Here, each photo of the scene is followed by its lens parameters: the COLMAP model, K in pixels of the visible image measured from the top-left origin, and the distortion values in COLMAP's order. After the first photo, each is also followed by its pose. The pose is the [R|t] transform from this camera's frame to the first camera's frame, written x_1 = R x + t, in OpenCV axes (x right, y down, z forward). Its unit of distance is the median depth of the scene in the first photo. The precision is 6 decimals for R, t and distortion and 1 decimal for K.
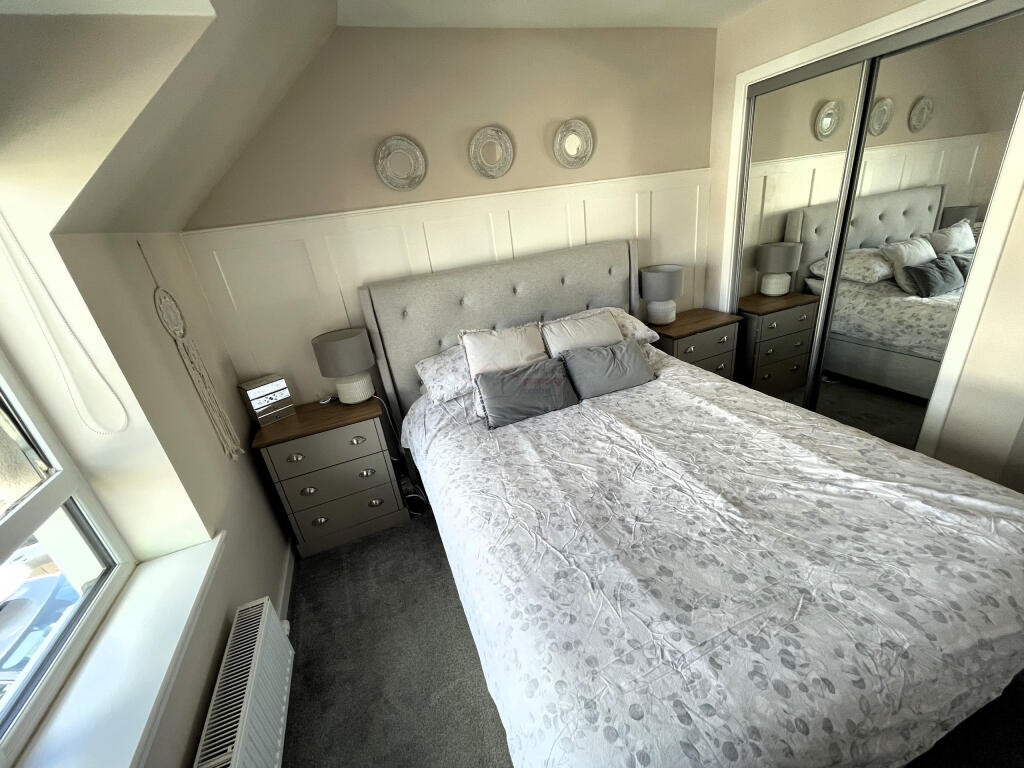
lens RADIAL K [[410.9, 0, 512.0], [0, 410.9, 384.0], [0, 0, 1]] dist [-0.002055, 0.000346]
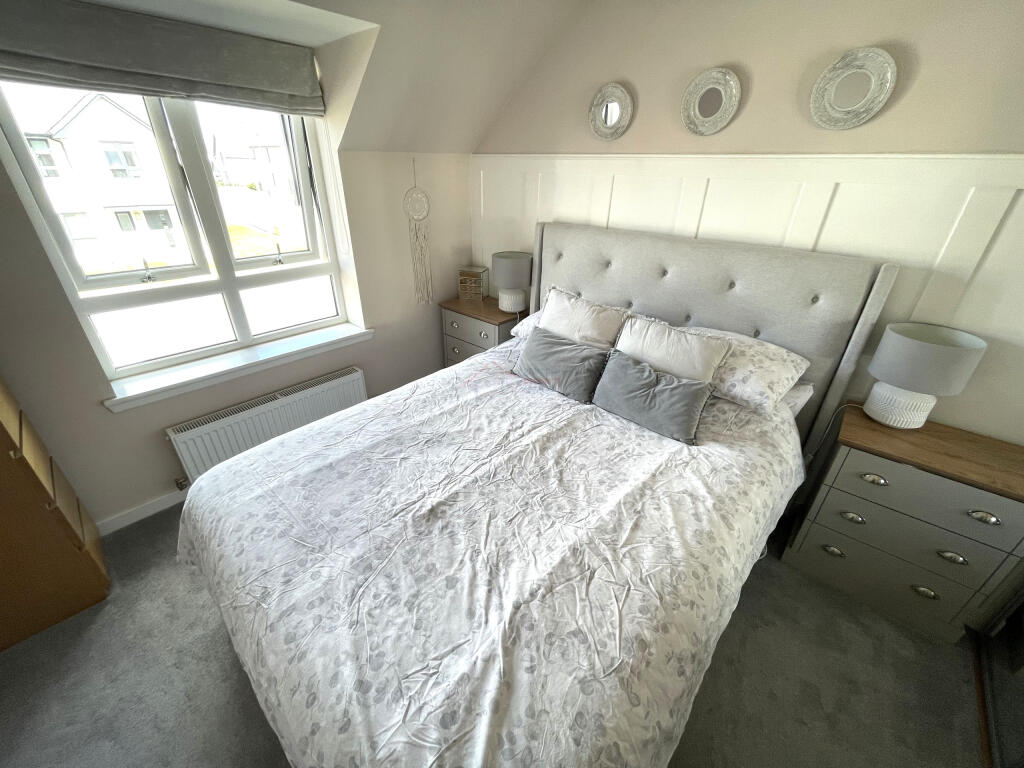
lens RADIAL K [[410.9, 0, 512.0], [0, 410.9, 384.0], [0, 0, 1]] dist [-0.002055, 0.000346]
pose [[0.446686, 0.532066, -0.719290, 0.963043], [-0.413400, 0.835727, 0.361470, -0.335845], [0.793456, 0.135891, 0.593264, 0.415937]]
